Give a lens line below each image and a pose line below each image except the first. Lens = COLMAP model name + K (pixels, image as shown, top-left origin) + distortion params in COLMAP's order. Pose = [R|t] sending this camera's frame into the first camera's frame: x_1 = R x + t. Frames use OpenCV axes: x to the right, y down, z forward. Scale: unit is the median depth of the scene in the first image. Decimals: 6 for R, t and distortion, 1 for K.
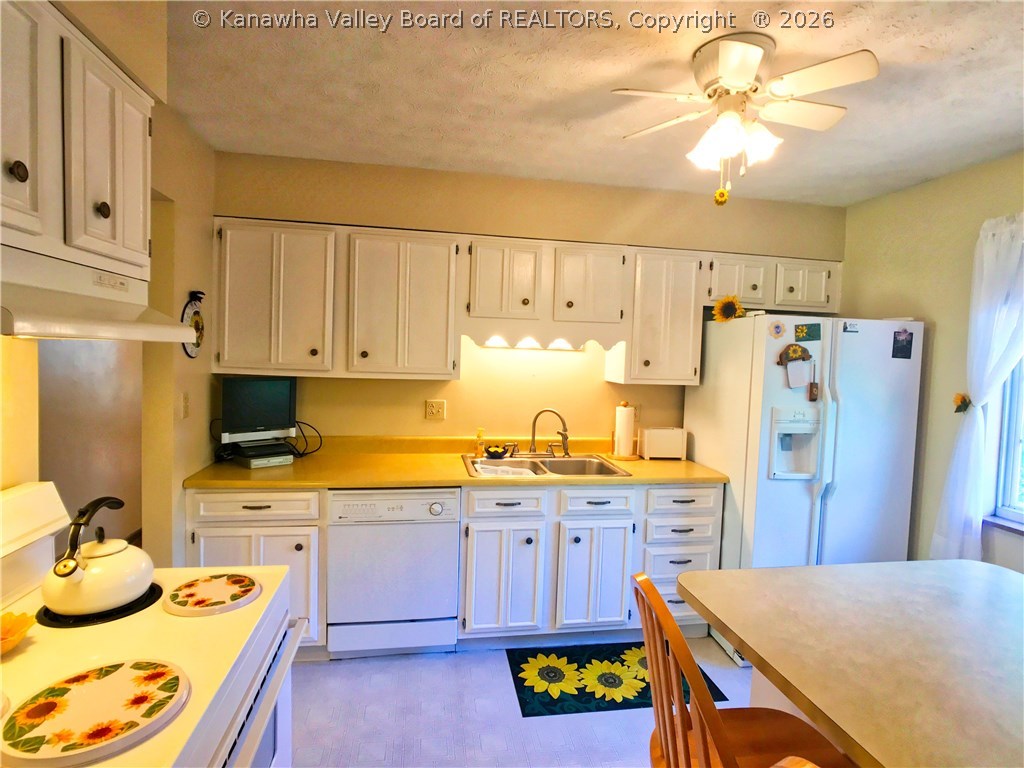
lens RADIAL K [[545.9, 0, 508.9], [0, 545.9, 379.9], [0, 0, 1]] dist [-0.031027, 0.000743]
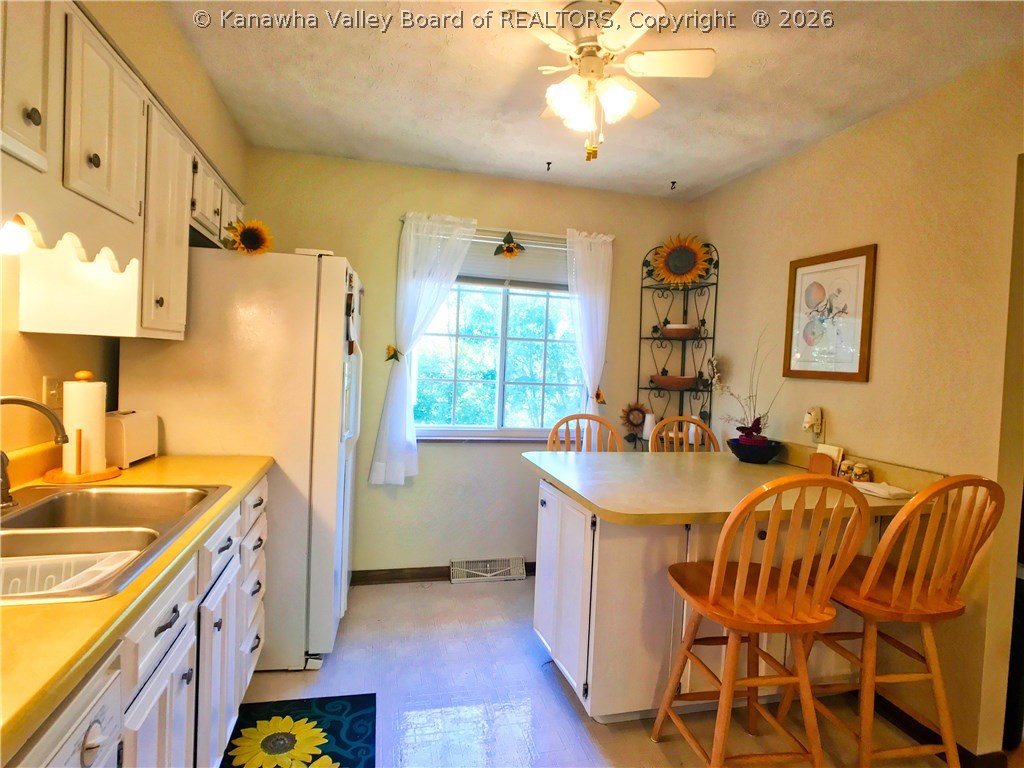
lens RADIAL K [[545.9, 0, 508.9], [0, 545.9, 379.9], [0, 0, 1]] dist [-0.031027, 0.000743]
pose [[-0.080015, -0.075562, 0.993926, -0.374767], [-0.007381, 0.997140, 0.075213, 0.005885], [-0.996766, -0.001318, -0.080343, 0.695717]]
